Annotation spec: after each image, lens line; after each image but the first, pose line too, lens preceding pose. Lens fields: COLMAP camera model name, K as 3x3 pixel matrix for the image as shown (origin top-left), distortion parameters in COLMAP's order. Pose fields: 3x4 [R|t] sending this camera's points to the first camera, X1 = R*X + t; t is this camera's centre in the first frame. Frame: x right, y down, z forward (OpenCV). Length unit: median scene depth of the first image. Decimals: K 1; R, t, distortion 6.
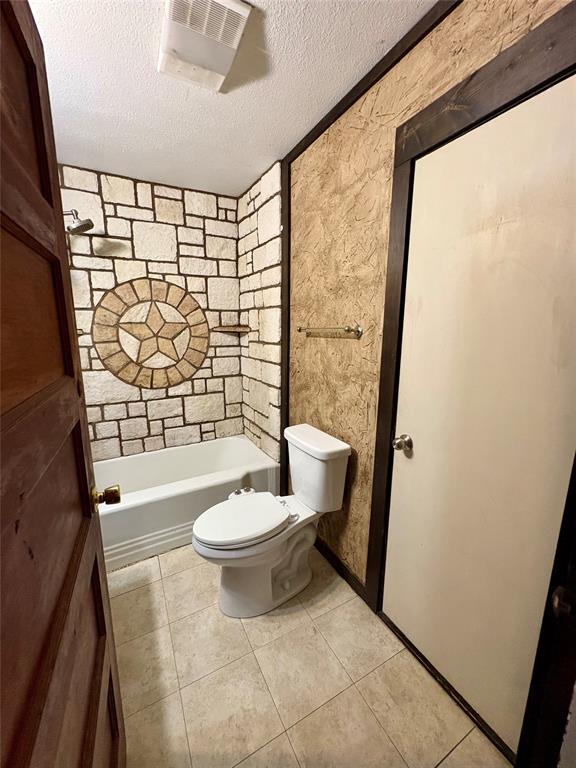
lens RADIAL K [[306.4, 0, 287.8], [0, 306.4, 382.4], [0, 0, 1]] dist [-0.000066, 0.000072]
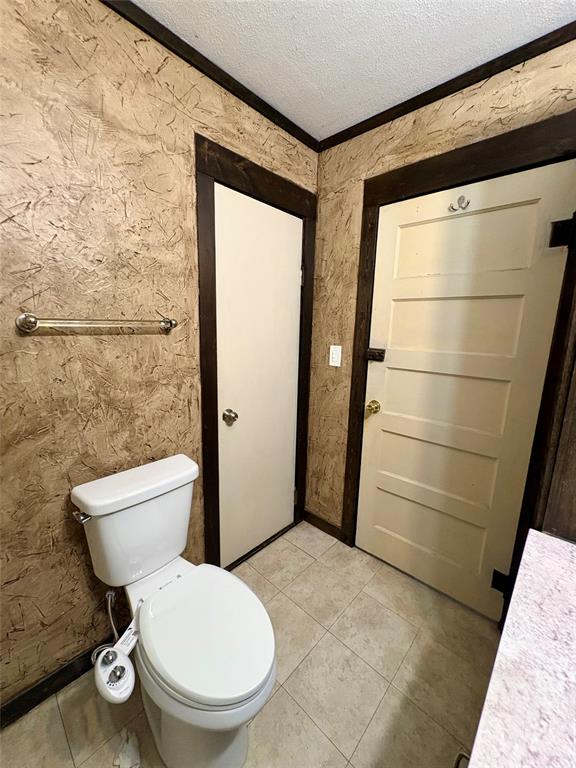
lens RADIAL K [[306.4, 0, 287.7], [0, 306.4, 384.3], [0, 0, 1]] dist [-0.000066, 0.000072]
pose [[-0.319221, -0.187854, 0.928875, -0.712827], [0.145321, 0.958861, 0.243860, -0.166478], [-0.936472, 0.212831, -0.278790, 0.946624]]
